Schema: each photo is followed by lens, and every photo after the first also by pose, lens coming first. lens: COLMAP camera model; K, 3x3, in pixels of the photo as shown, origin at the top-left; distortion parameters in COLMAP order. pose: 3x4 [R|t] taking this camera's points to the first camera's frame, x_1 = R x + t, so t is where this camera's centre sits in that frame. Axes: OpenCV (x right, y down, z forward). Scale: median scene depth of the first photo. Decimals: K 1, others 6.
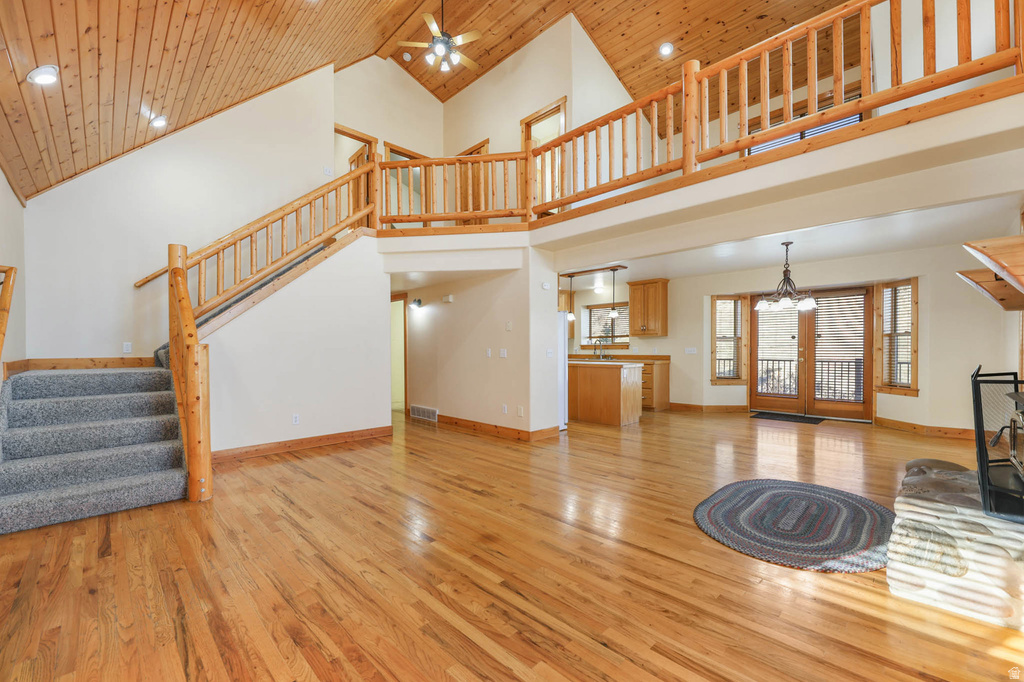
lens RADIAL K [[412.6, 0, 518.9], [0, 412.6, 350.6], [0, 0, 1]] dist [-0.000845, -0.000050]
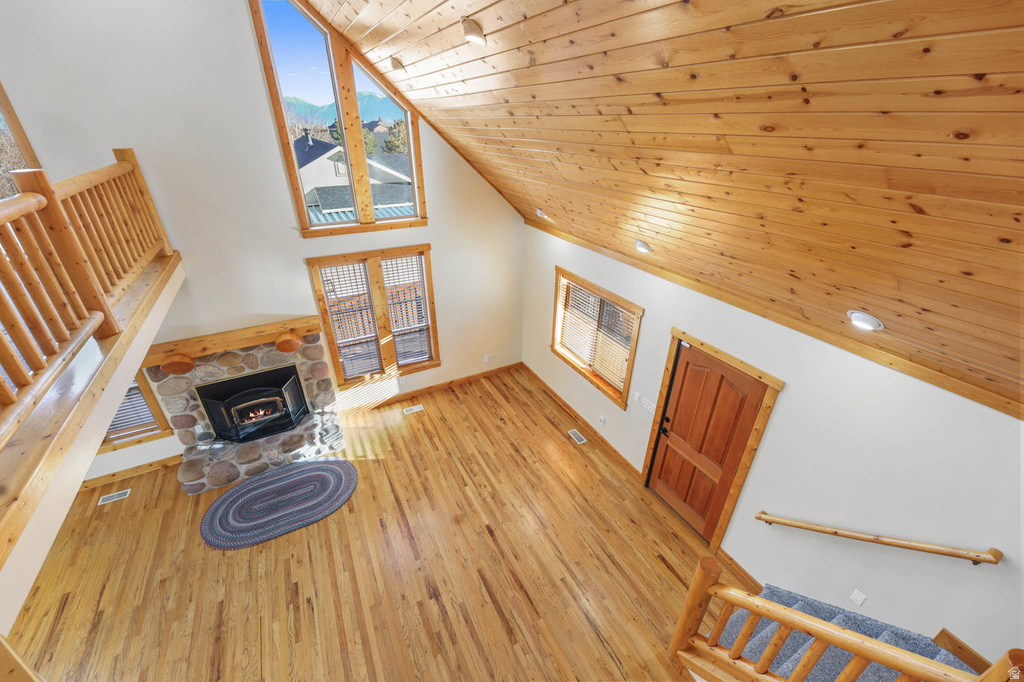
lens RADIAL K [[417.2, 0, 512.0], [0, 417.2, 341.0], [0, 0, 1]] dist [0.011337, -0.009367]
pose [[-0.953407, -0.136899, 0.268838, -0.280928], [0.010396, 0.875677, 0.482785, -0.458039], [-0.301508, 0.463086, -0.833453, 0.854822]]
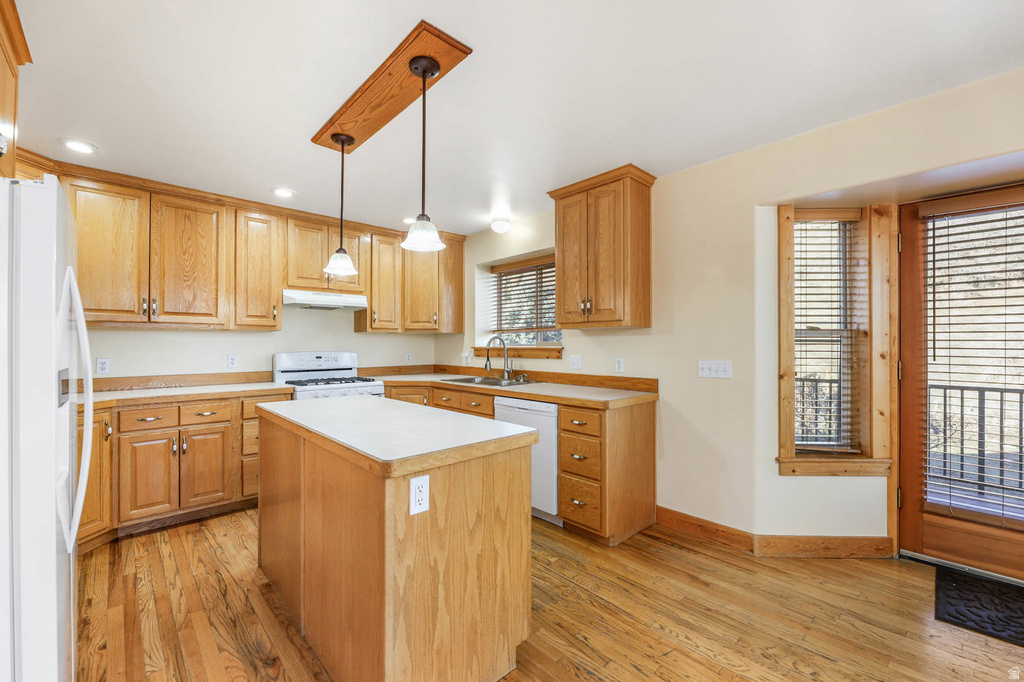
lens RADIAL K [[424.7, 0, 502.5], [0, 424.7, 338.0], [0, 0, 1]] dist [-0.015357, -0.000291]
pose [[0.998891, 0.005248, -0.046796, 0.314081], [-0.006200, 0.999776, -0.020216, -0.021917], [0.046679, 0.020484, 0.998700, 0.786953]]
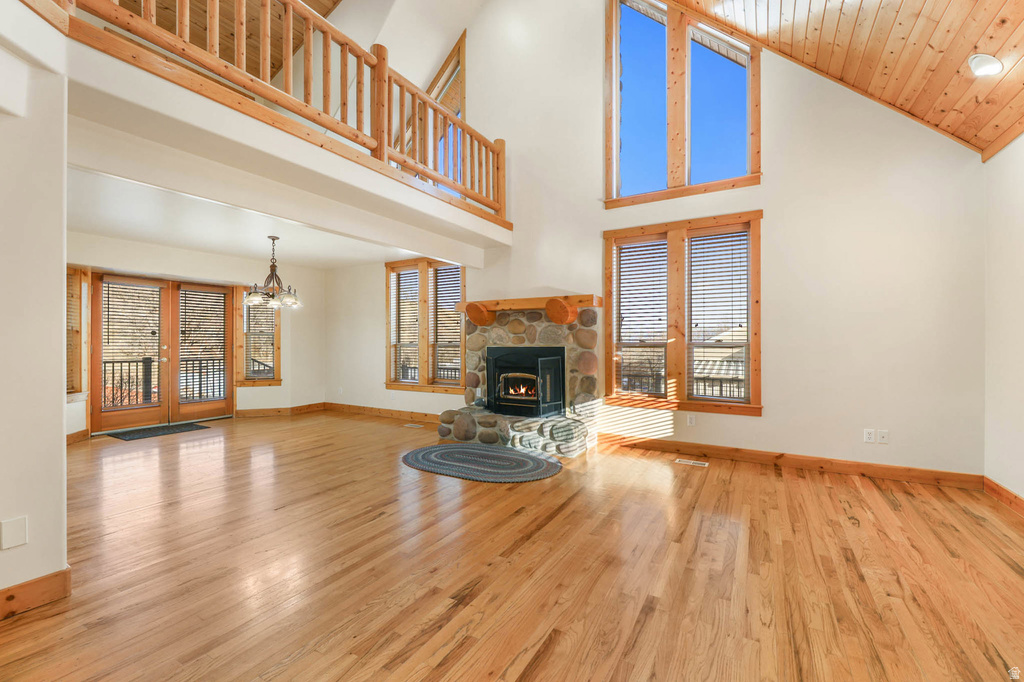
lens RADIAL K [[424.7, 0, 502.5], [0, 424.7, 338.0], [0, 0, 1]] dist [-0.015357, -0.000291]
pose [[-0.231171, 0.014980, 0.972798, -0.363978], [0.012533, 0.999844, -0.012418, -0.003311], [-0.972832, 0.009322, -0.231323, 0.580083]]
